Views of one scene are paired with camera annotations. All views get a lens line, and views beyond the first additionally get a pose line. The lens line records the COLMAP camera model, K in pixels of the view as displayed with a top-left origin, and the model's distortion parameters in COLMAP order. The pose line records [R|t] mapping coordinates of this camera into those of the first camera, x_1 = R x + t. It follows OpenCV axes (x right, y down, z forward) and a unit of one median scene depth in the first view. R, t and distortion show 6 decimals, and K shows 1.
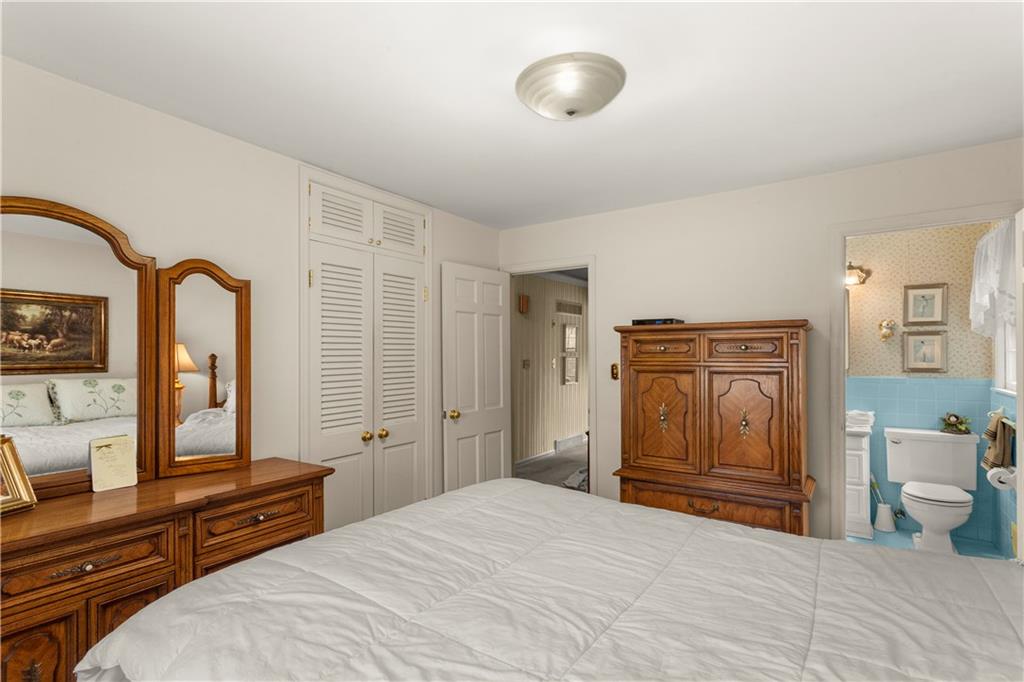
lens RADIAL K [[502.1, 0, 511.9], [0, 502.1, 354.4], [0, 0, 1]] dist [0.003653, 0.000785]
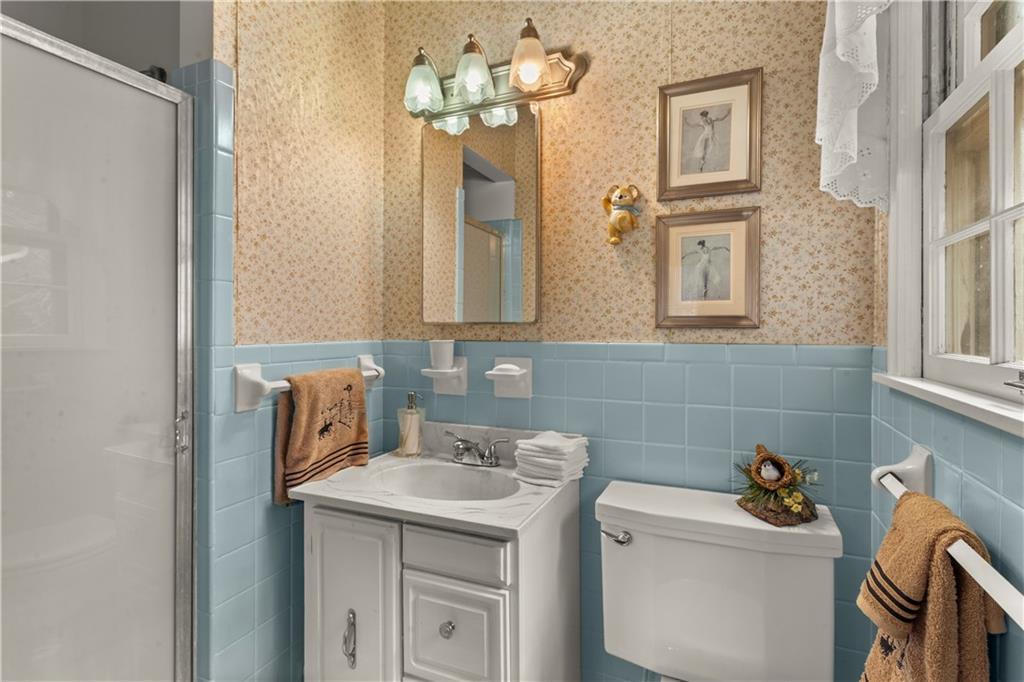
lens RADIAL K [[492.7, 0, 514.1], [0, 492.7, 332.3], [0, 0, 1]] dist [0.000169, 0.000365]
pose [[0.982956, 0.003169, 0.183816, 0.626014], [-0.004814, 0.999952, 0.008503, 0.036395], [-0.183780, -0.009243, 0.982924, 0.687356]]
